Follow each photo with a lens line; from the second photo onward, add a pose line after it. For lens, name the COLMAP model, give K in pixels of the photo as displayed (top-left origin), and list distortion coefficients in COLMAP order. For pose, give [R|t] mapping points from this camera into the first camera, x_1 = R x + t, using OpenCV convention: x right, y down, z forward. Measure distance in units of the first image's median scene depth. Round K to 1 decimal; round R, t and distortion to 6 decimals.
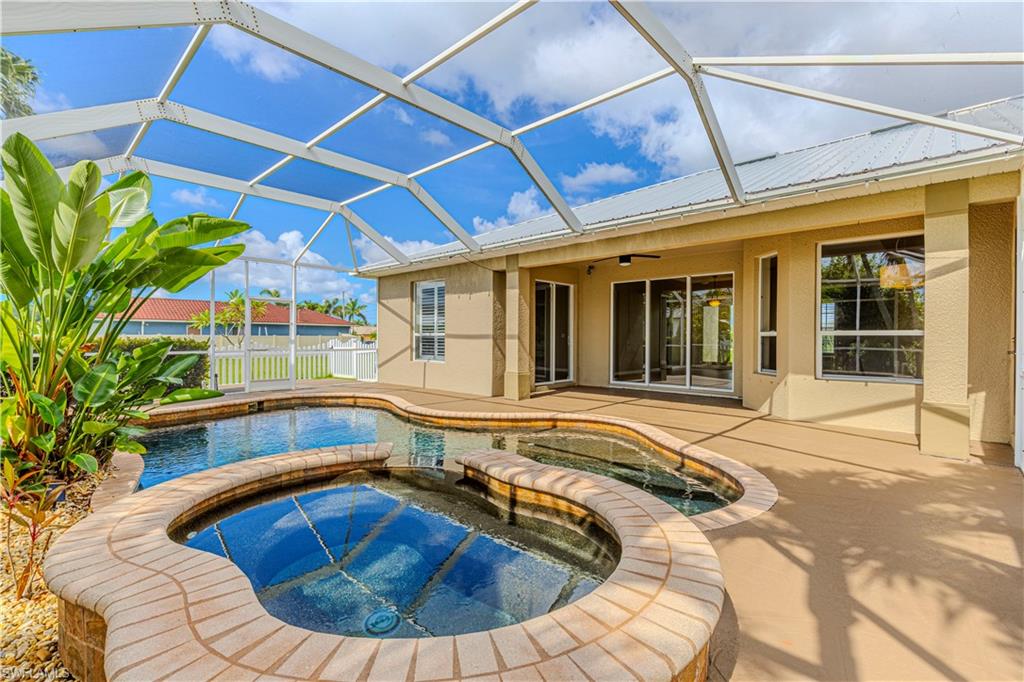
lens RADIAL K [[457.6, 0, 514.3], [0, 457.6, 340.1], [0, 0, 1]] dist [0.011854, -0.003046]
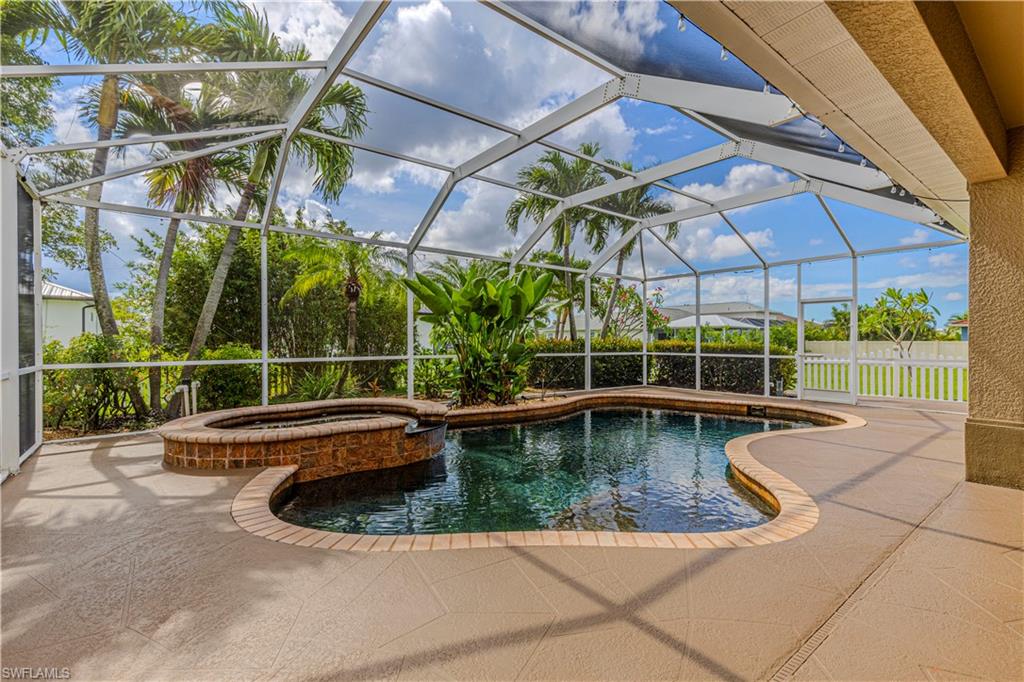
lens RADIAL K [[457.6, 0, 517.0], [0, 457.6, 343.8], [0, 0, 1]] dist [0.011854, -0.003046]
pose [[-0.136304, 0.000484, -0.990667, 1.311327], [-0.005540, 0.999984, 0.001251, -0.003114], [0.990652, 0.005659, -0.136299, 1.579569]]
